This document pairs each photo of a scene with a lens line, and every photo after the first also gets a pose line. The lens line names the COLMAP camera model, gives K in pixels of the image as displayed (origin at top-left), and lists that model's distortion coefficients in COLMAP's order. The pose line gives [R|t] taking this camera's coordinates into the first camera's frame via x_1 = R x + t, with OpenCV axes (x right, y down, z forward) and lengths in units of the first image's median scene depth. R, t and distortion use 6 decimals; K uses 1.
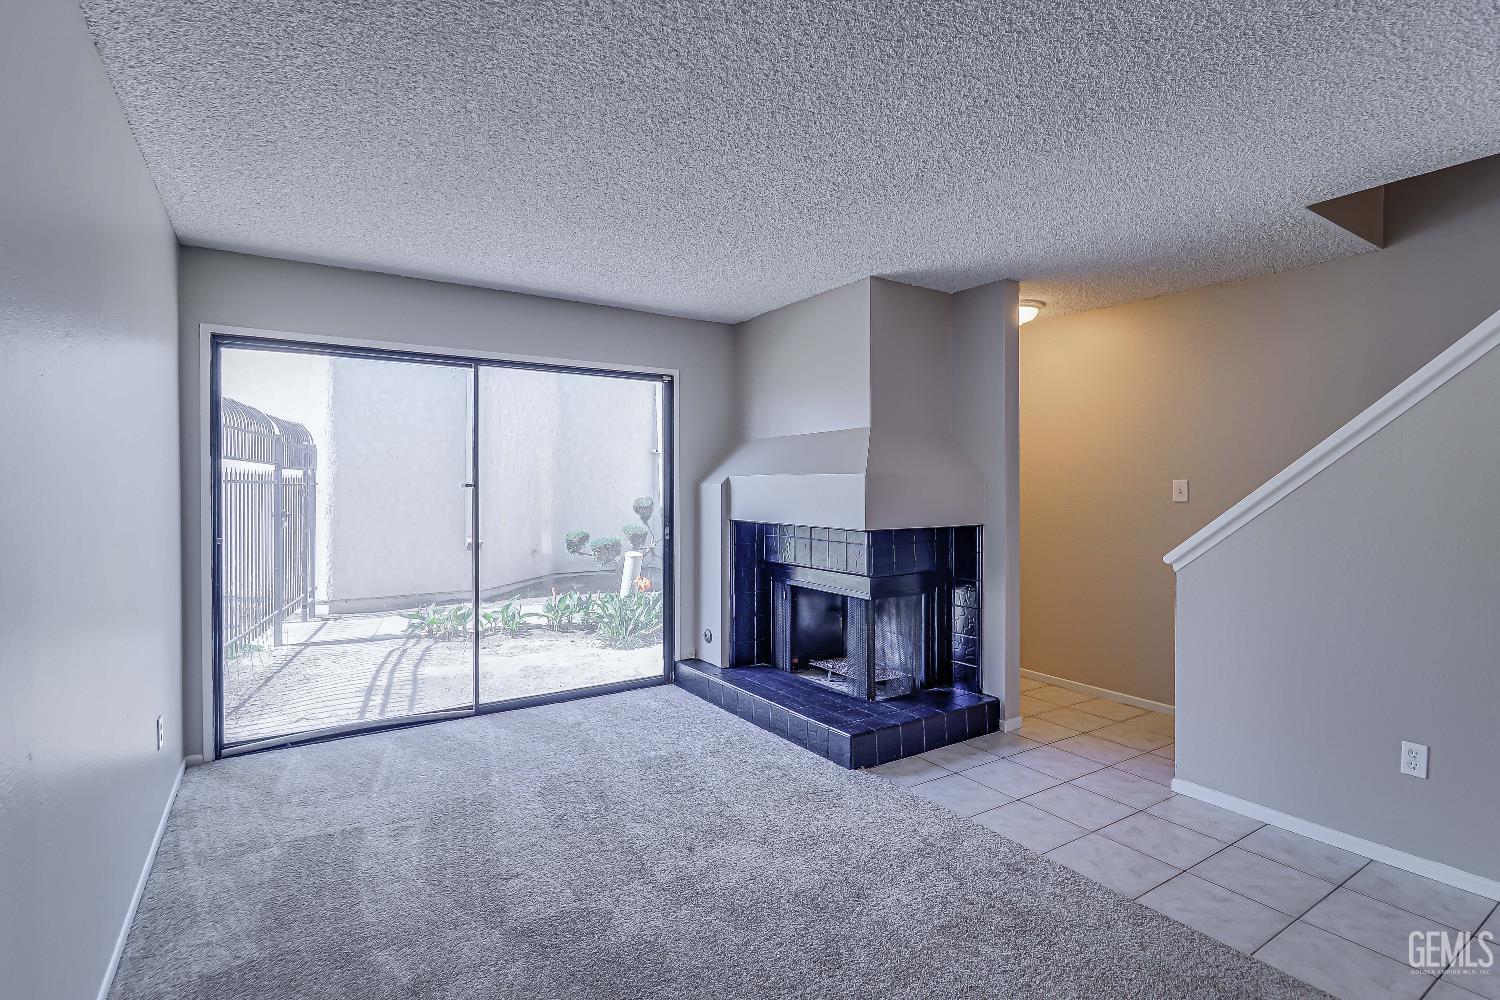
lens RADIAL K [[721.1, 0, 747.8], [0, 721.1, 493.8], [0, 0, 1]] dist [-0.001150, -0.000378]
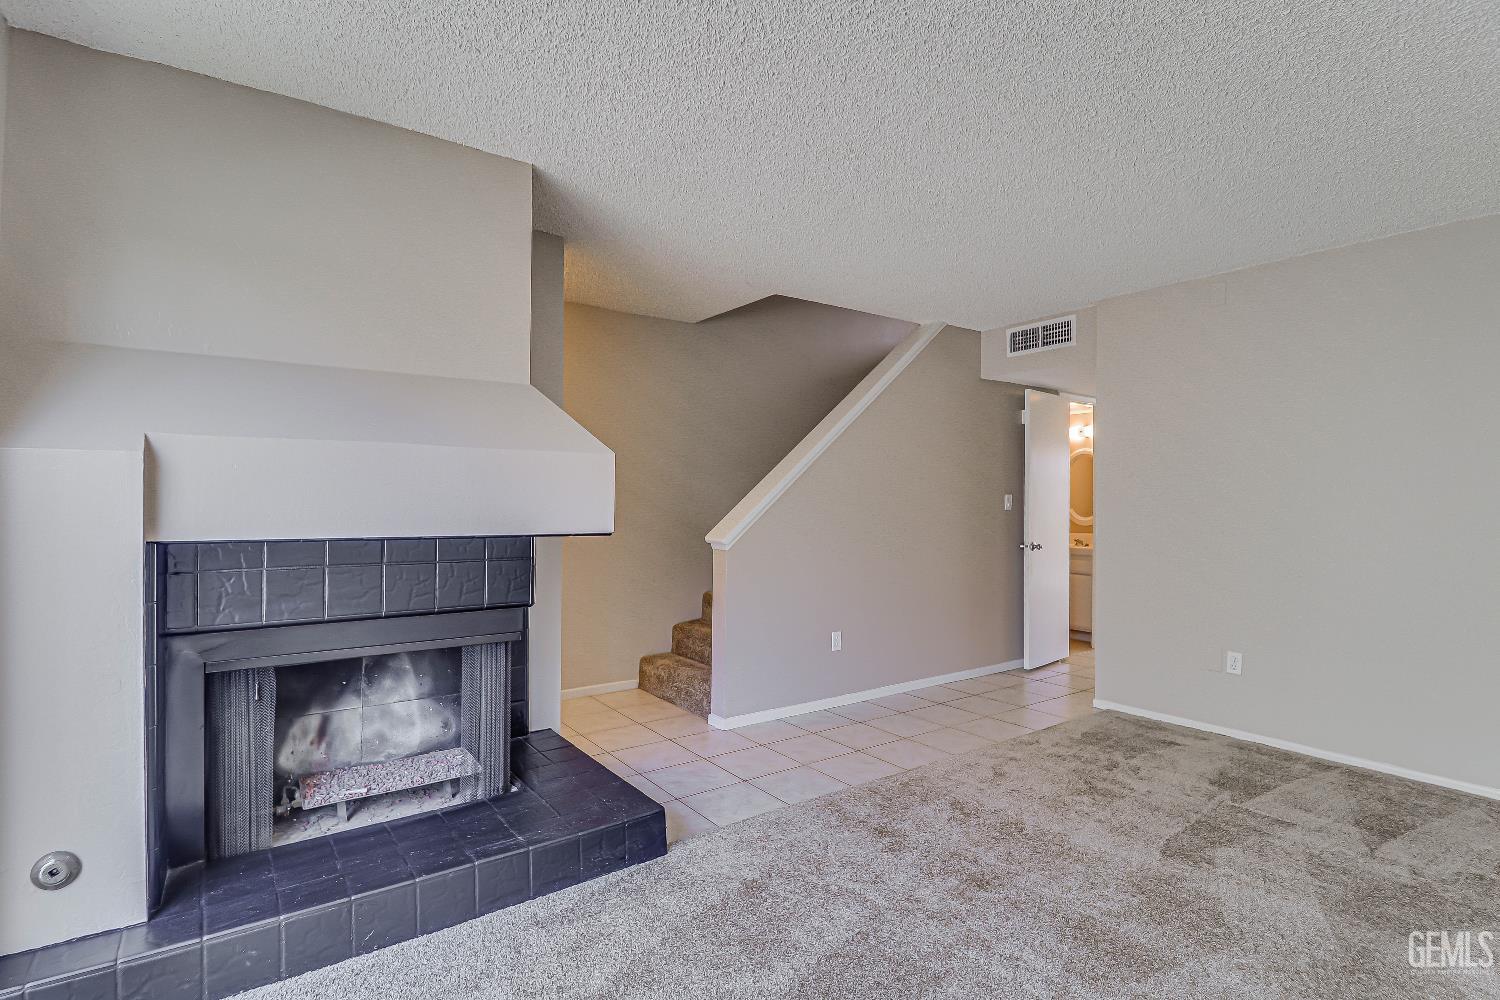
lens RADIAL K [[721.1, 0, 746.7], [0, 721.1, 502.7], [0, 0, 1]] dist [-0.001150, -0.000378]
pose [[-0.037737, 0.001662, 0.999286, -0.482933], [0.006758, 0.999976, -0.001408, 0.018240], [-0.999265, 0.006700, -0.037747, 0.753080]]
